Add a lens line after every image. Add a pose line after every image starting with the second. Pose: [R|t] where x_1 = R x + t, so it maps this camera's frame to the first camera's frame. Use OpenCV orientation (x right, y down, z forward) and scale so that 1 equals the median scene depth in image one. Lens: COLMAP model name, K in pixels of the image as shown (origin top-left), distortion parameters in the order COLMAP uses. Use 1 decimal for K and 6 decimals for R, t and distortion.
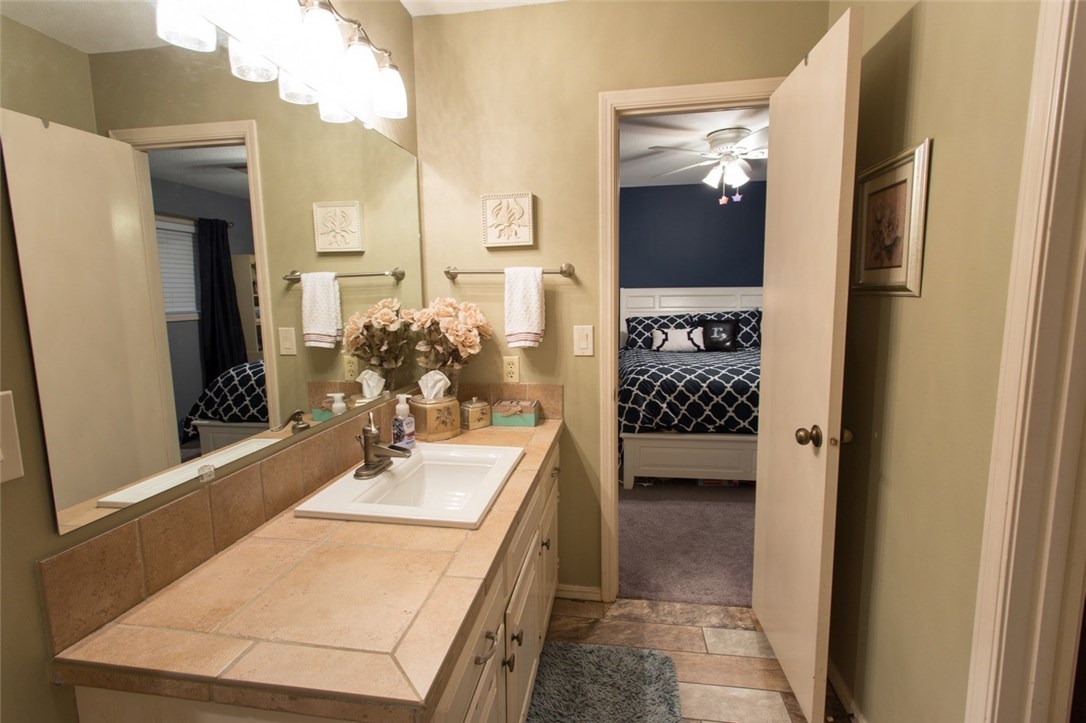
lens RADIAL K [[514.4, 0, 543.0], [0, 514.4, 361.5], [0, 0, 1]] dist [-0.000951, 0.000116]
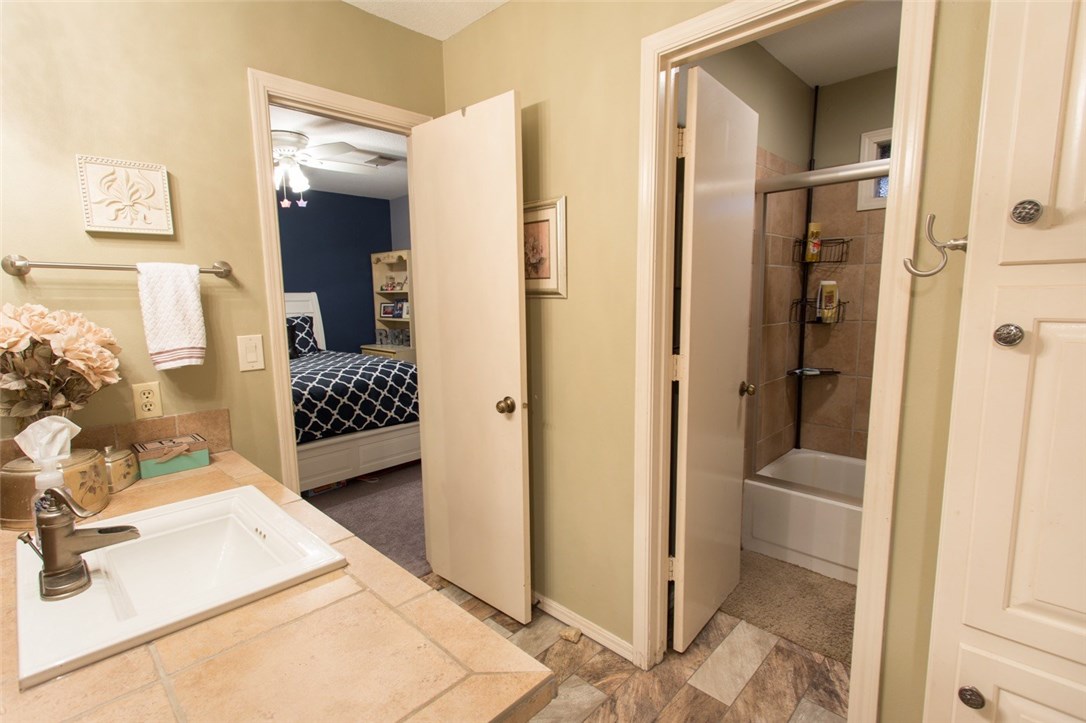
lens RADIAL K [[510.9, 0, 539.5], [0, 510.9, 361.0], [0, 0, 1]] dist [0.003956, 0.001182]
pose [[0.583149, -0.100575, 0.806115, -0.333725], [0.111660, 0.992812, 0.043092, -0.009924], [-0.804655, 0.064882, 0.590187, 0.111738]]
